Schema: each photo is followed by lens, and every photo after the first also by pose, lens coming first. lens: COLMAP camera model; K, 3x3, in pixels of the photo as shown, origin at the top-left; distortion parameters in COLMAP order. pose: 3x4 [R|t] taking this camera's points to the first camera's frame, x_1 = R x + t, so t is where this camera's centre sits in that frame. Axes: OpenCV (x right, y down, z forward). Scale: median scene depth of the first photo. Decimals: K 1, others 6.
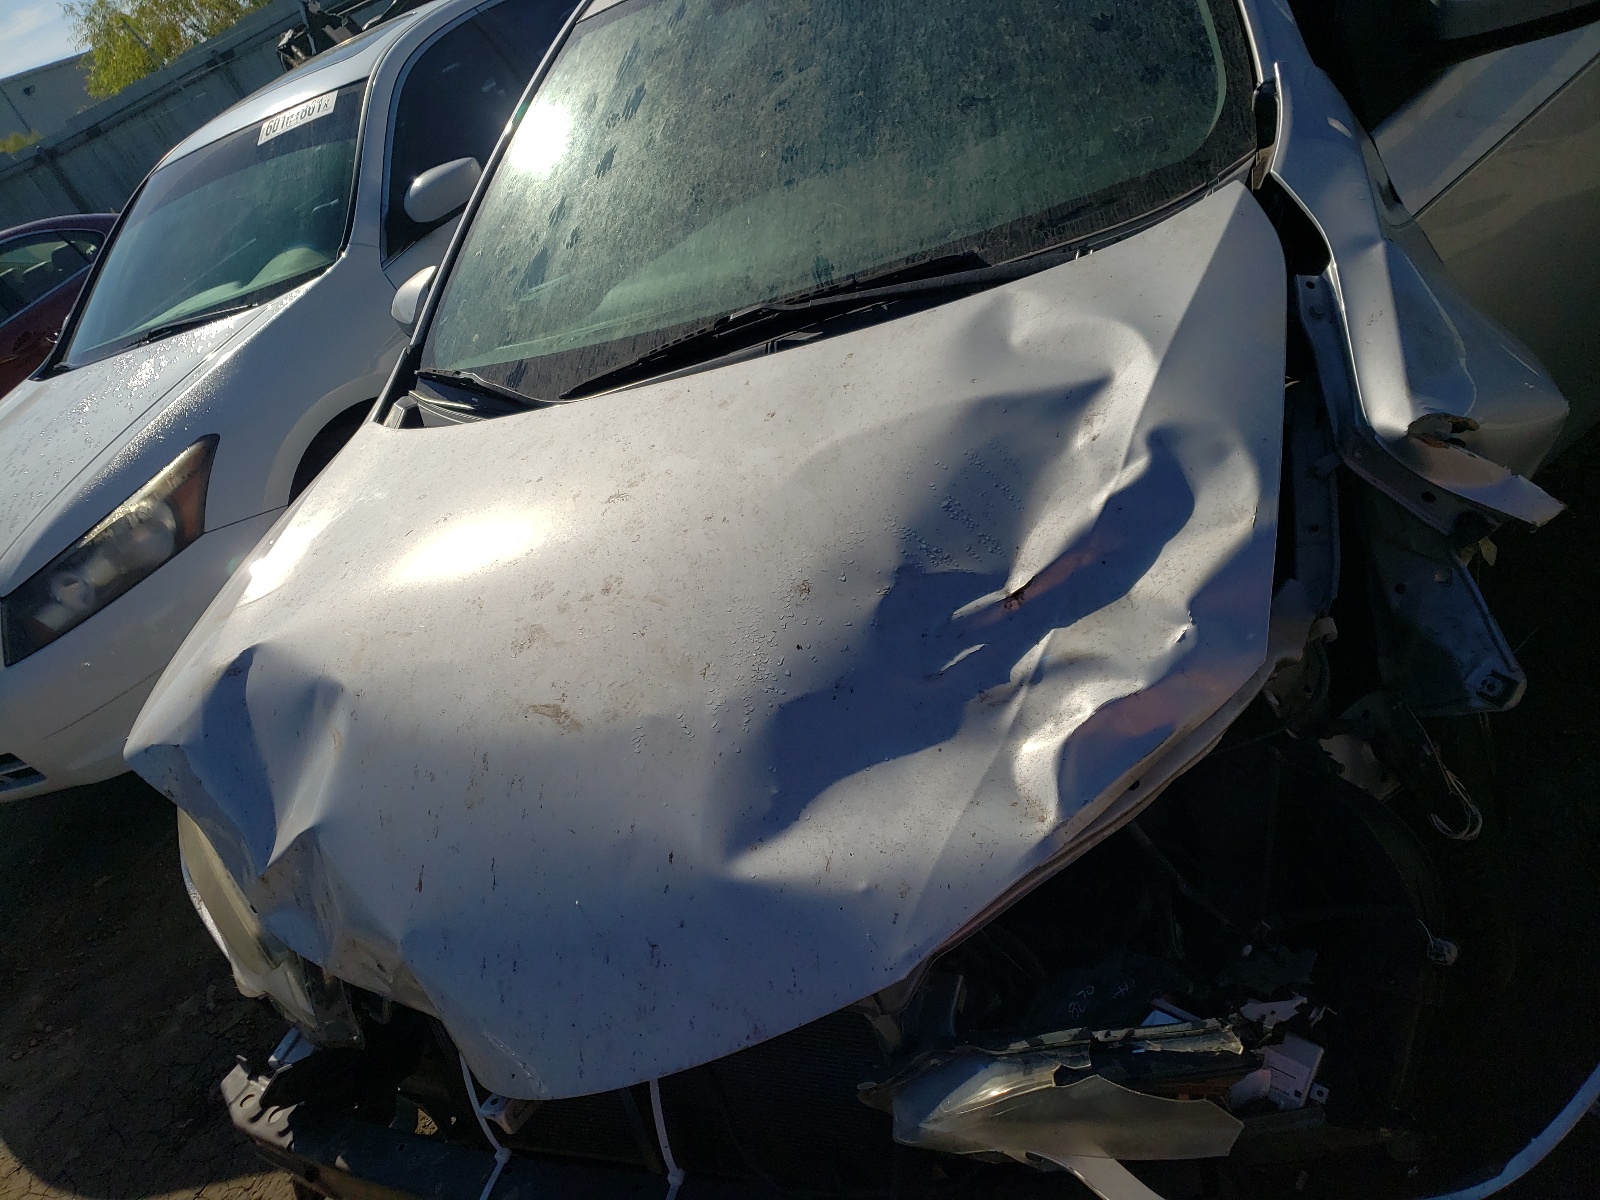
lens RADIAL K [[1216.9, 0, 789.0], [0, 1216.9, 613.5], [0, 0, 1]] dist [-0.003098, 0.025648]
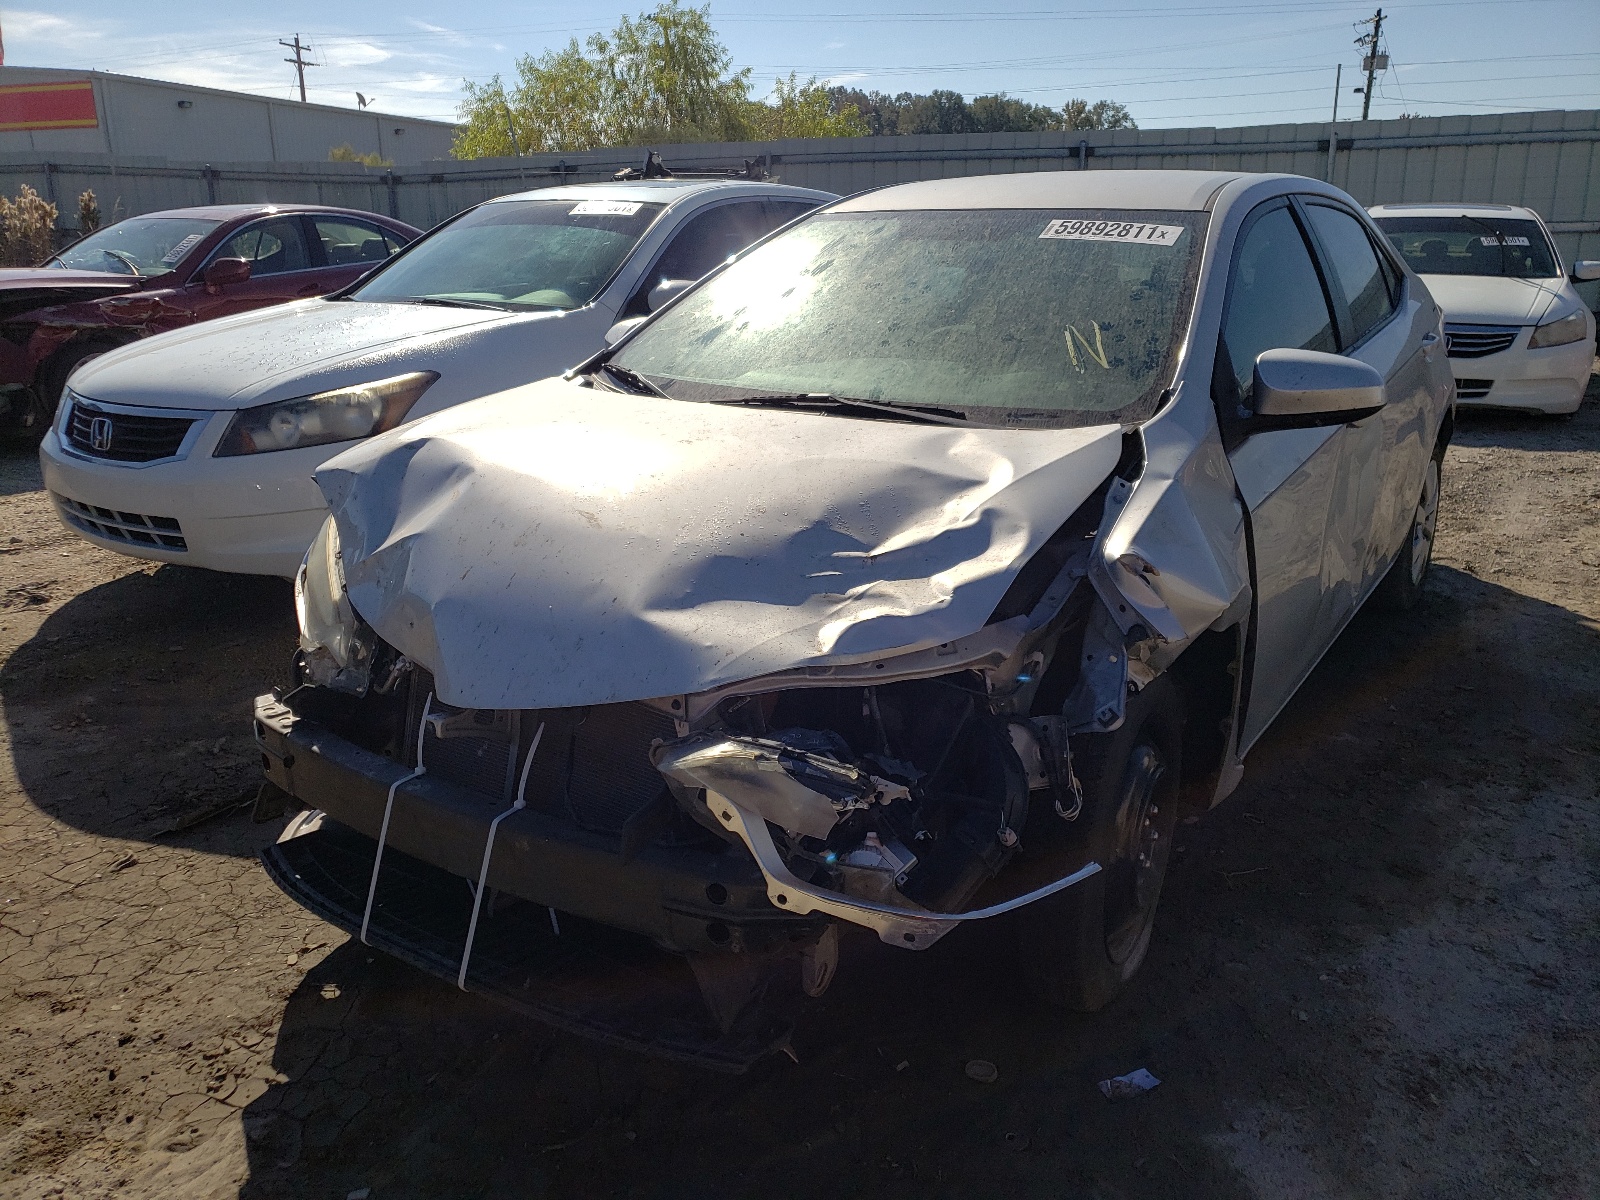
lens RADIAL K [[1183.4, 0, 817.1], [0, 1183.4, 598.5], [0, 0, 1]] dist [0.030895, -0.008244]
pose [[0.902311, 0.423968, -0.078013, 0.201842], [-0.430915, 0.881955, -0.190968, 0.281728], [-0.012160, 0.205930, 0.978491, -0.425224]]
